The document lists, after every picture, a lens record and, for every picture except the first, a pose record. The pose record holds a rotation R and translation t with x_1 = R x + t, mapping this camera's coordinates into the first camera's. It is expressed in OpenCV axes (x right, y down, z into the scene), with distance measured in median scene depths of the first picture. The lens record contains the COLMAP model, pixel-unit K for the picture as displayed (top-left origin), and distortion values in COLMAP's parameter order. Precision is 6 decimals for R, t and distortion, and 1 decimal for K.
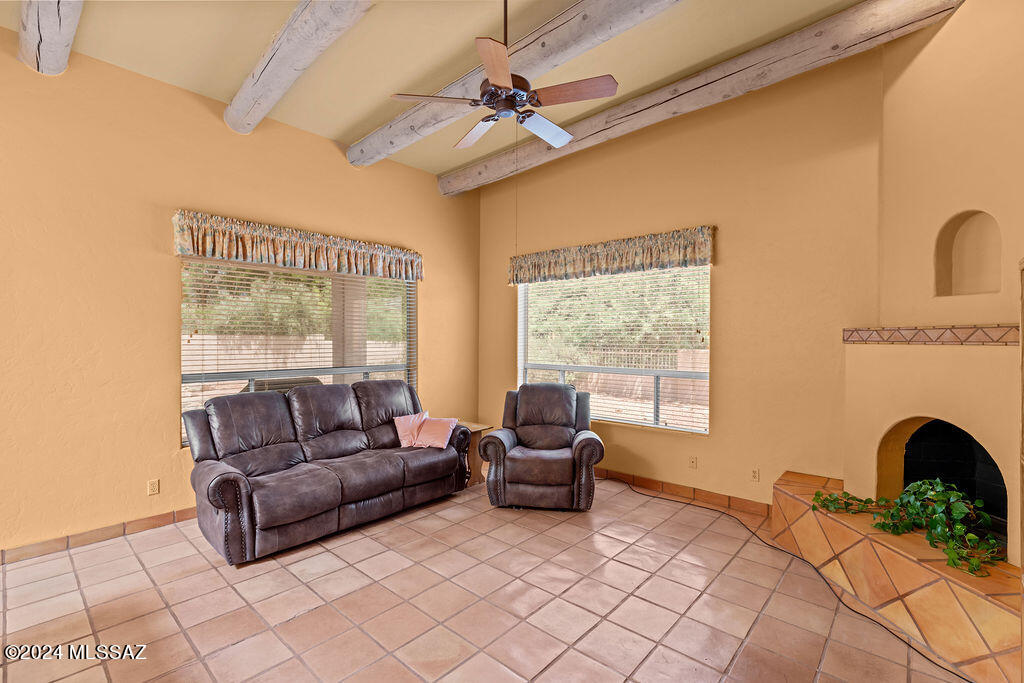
lens RADIAL K [[458.7, 0, 512.0], [0, 458.7, 341.5], [0, 0, 1]] dist [-0.001002, -0.000141]
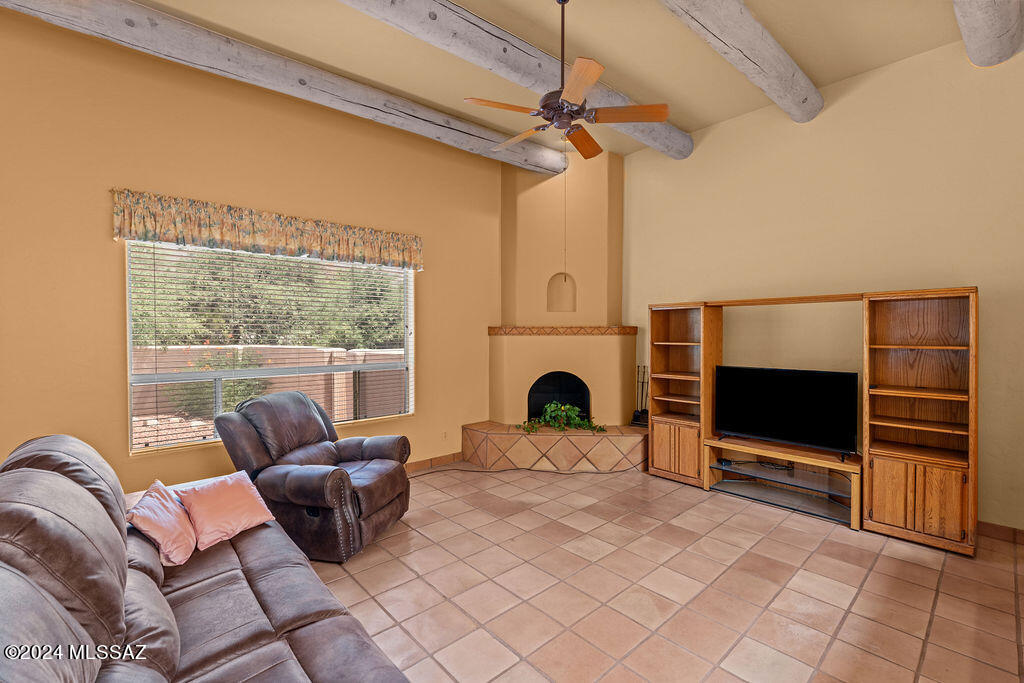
lens RADIAL K [[442.1, 0, 512.0], [0, 442.1, 341.5], [0, 0, 1]] dist [-0.002579, -0.000220]
pose [[0.105572, -0.020511, 0.994200, -0.660378], [0.007679, 0.999774, 0.019811, -0.004224], [-0.994382, 0.005543, 0.105705, 0.620041]]
